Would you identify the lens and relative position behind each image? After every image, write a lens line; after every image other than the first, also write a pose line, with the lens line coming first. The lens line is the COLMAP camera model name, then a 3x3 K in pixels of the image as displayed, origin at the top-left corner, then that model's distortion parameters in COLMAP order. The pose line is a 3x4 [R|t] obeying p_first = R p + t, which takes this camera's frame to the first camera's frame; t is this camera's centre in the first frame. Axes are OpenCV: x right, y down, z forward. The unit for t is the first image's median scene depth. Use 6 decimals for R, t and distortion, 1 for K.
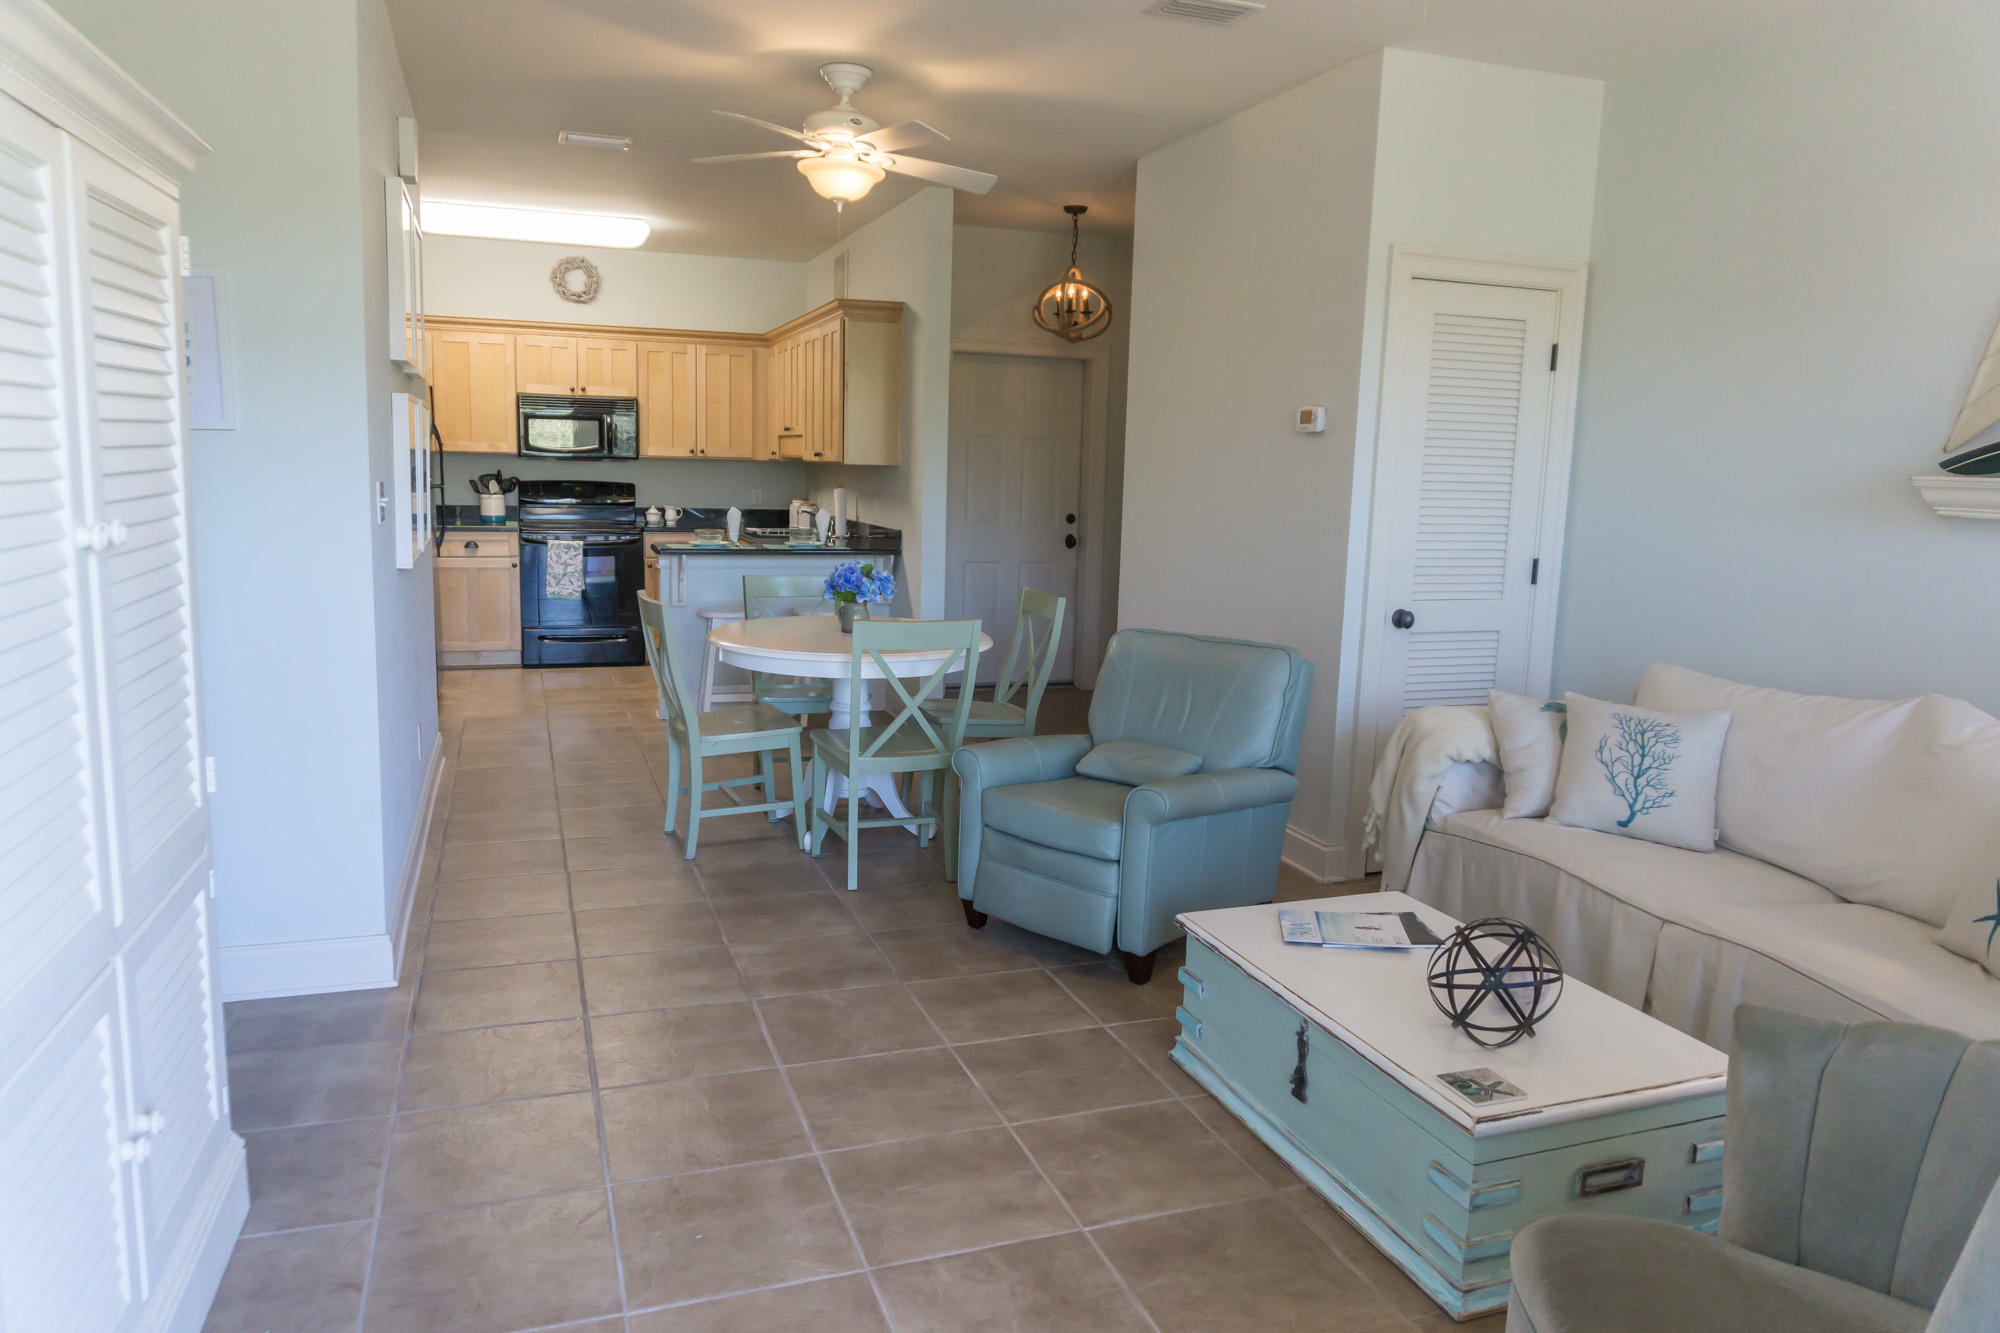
lens RADIAL K [[1333.4, 0, 999.1], [0, 1333.4, 667.8], [0, 0, 1]] dist [-0.019674, -0.002156]
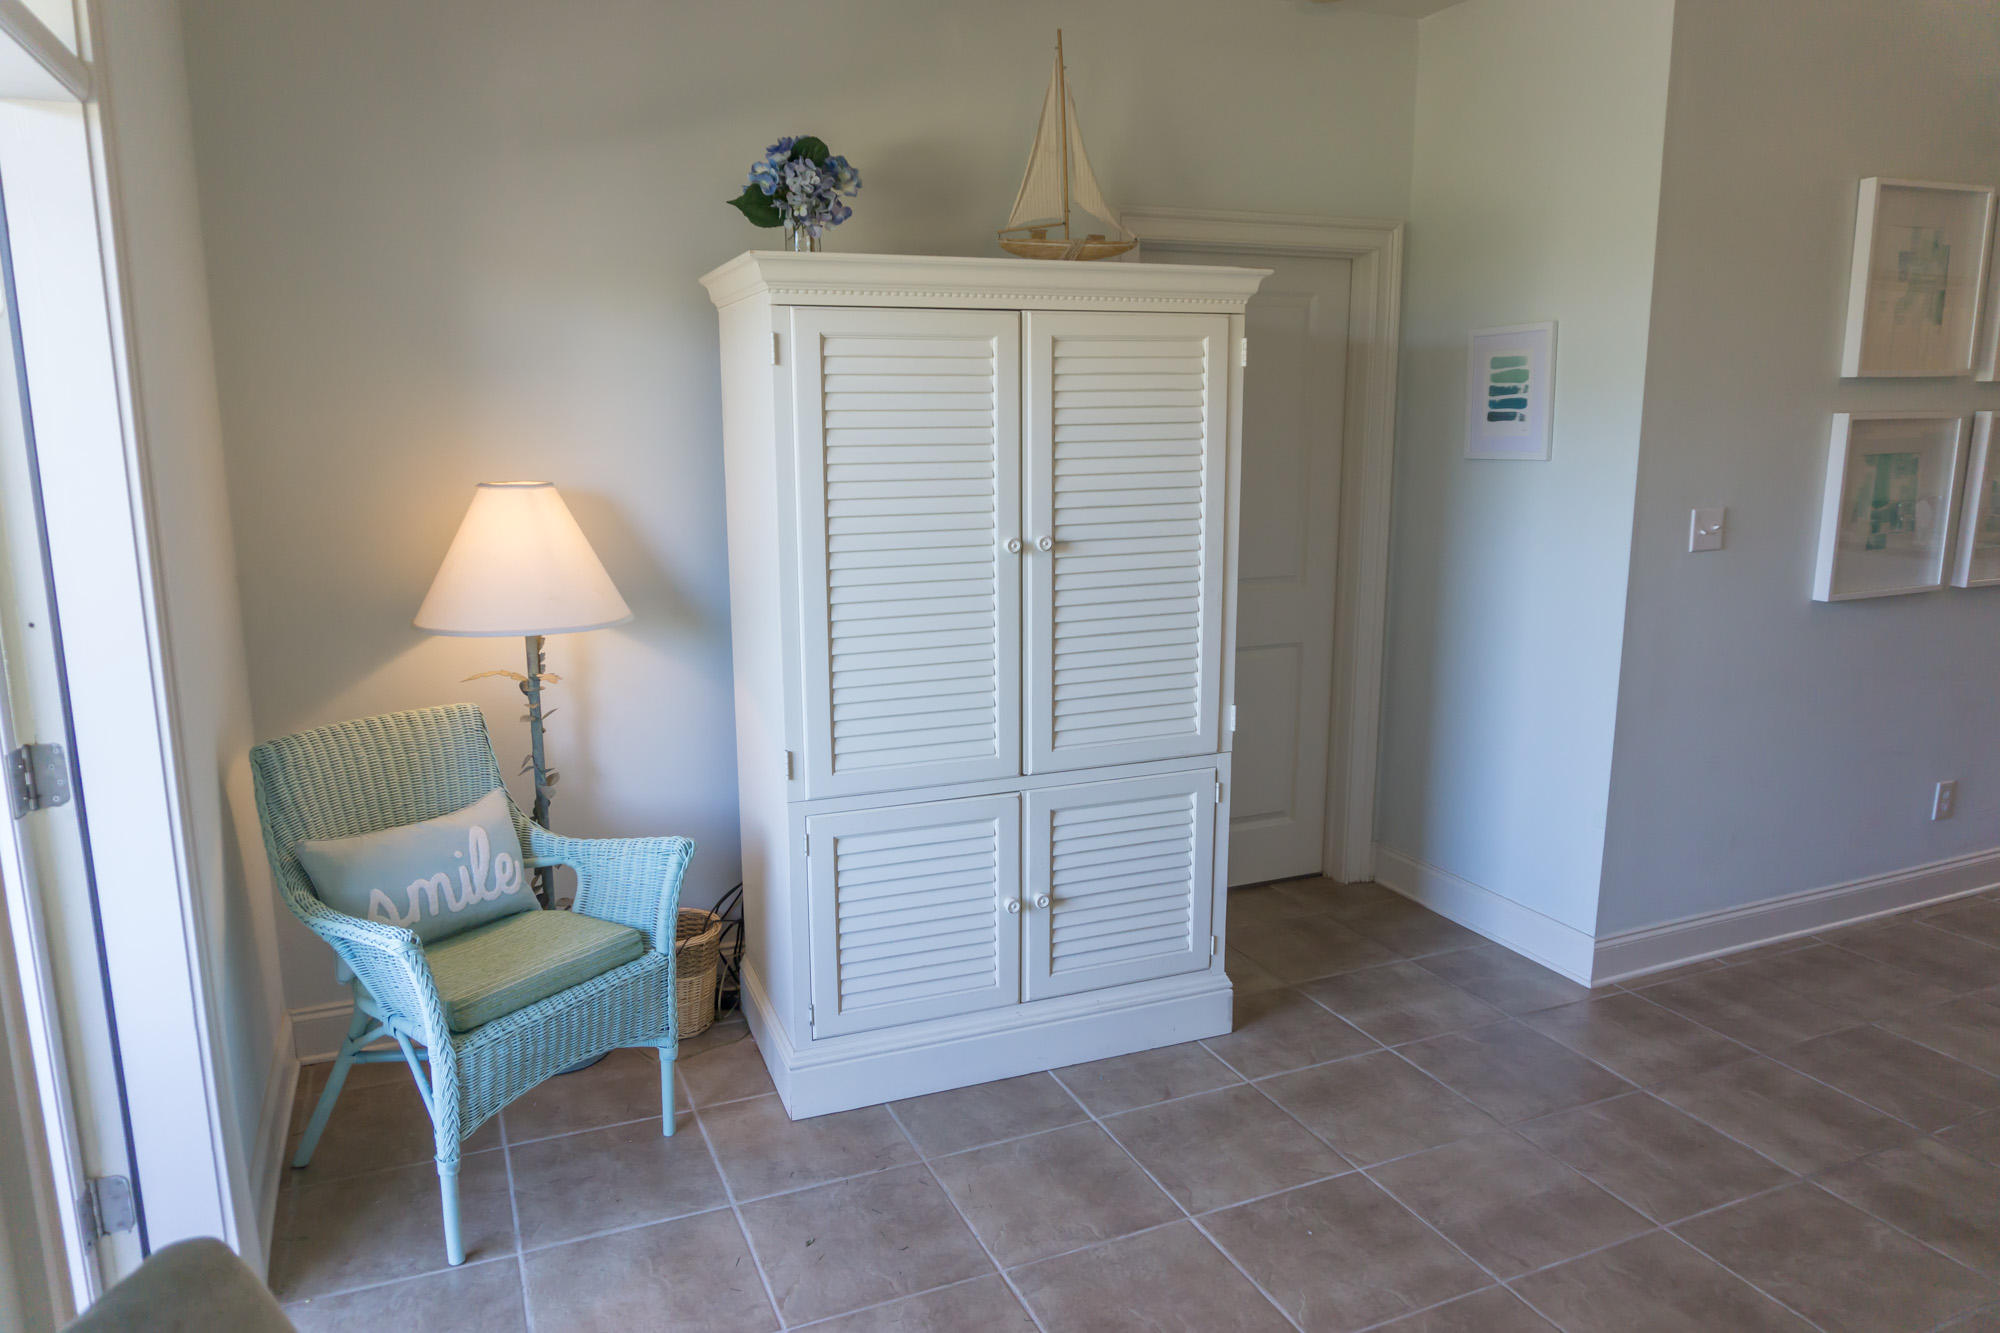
lens RADIAL K [[1333.4, 0, 999.1], [0, 1333.4, 667.8], [0, 0, 1]] dist [-0.019674, -0.002156]
pose [[0.055369, 0.160786, -0.985435, 0.468253], [-0.142415, 0.978130, 0.151592, -0.092466], [0.988257, 0.131947, 0.077057, 0.378270]]
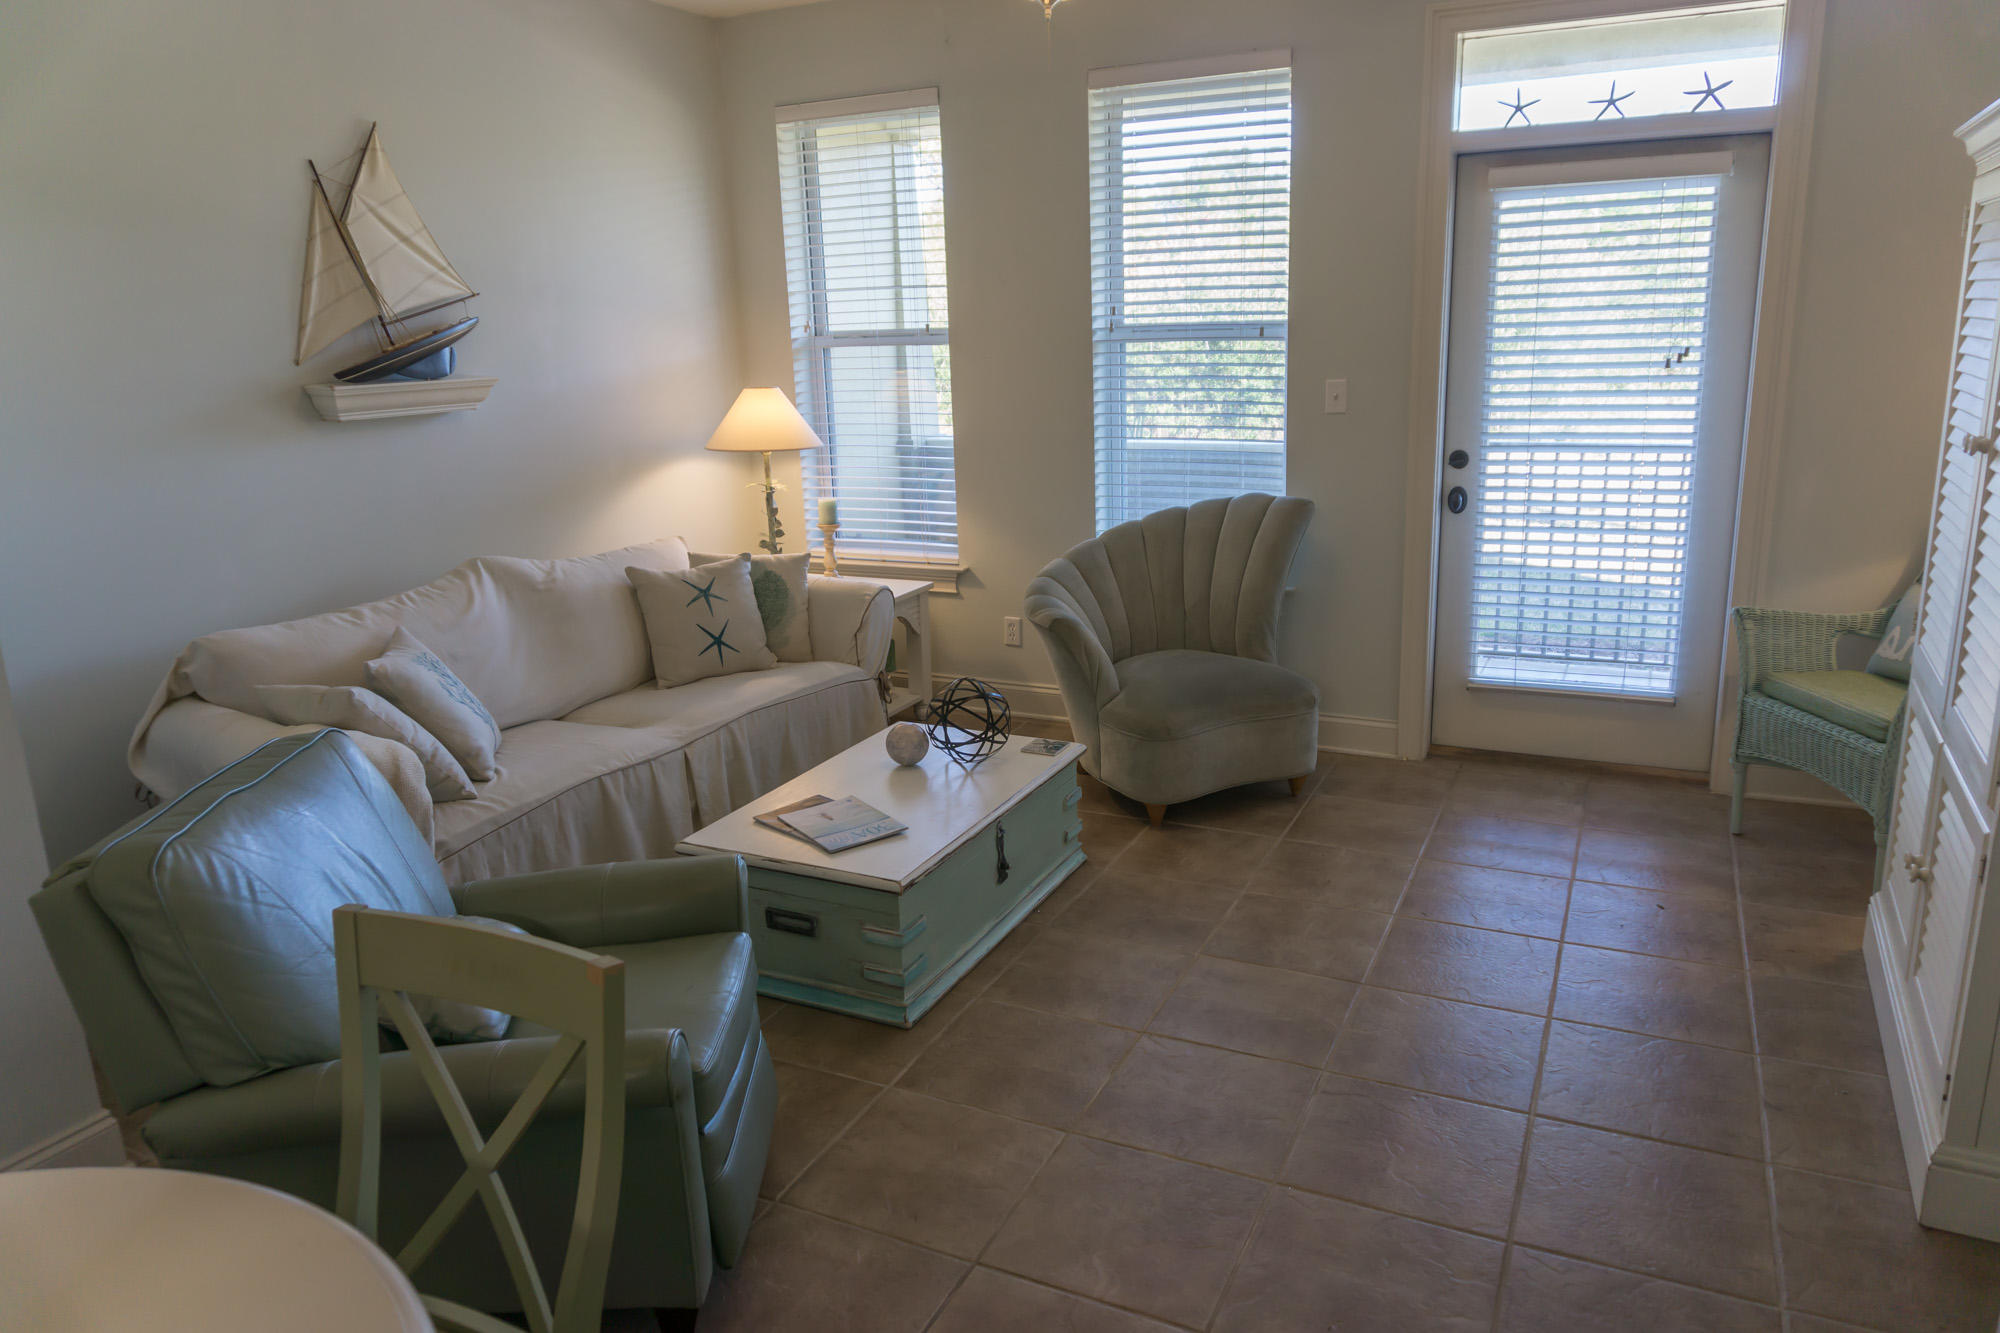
lens RADIAL K [[1344.5, 0, 1008.6], [0, 1344.5, 667.8], [0, 0, 1]] dist [-0.004566, -0.001152]
pose [[-0.703197, -0.187617, 0.685794, -0.447959], [0.118063, 0.920352, 0.372846, -0.248603], [-0.701124, 0.343151, -0.625038, 1.228842]]
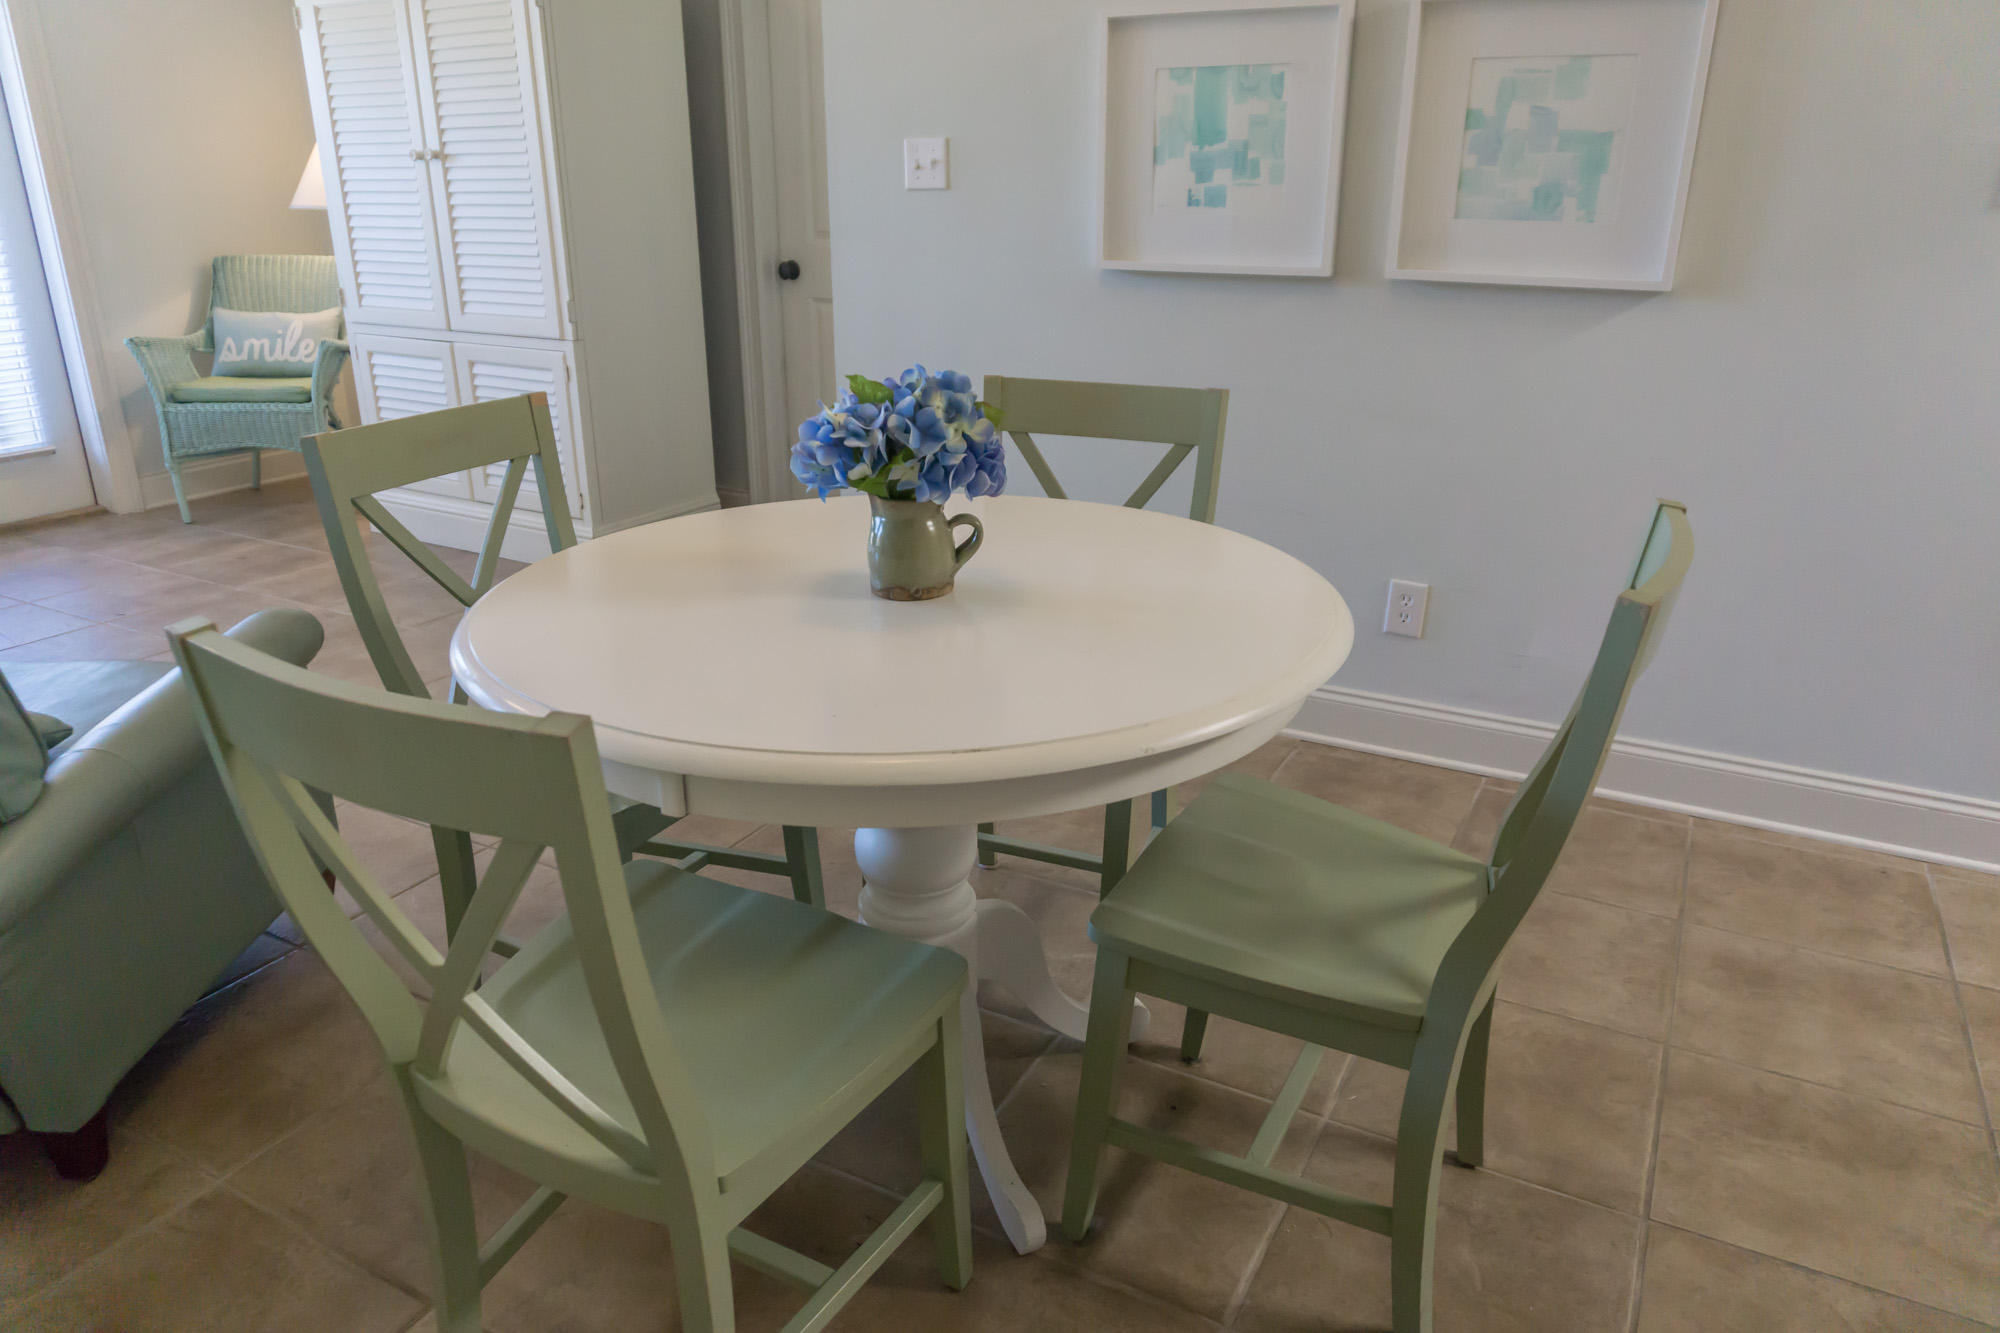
lens RADIAL K [[1333.4, 0, 999.1], [0, 1333.4, 667.8], [0, 0, 1]] dist [-0.019674, -0.002156]
pose [[-0.747137, 0.199482, -0.634029, 0.107935], [-0.126272, 0.893930, 0.430051, -0.198672], [0.652566, 0.401367, -0.642699, 1.621842]]
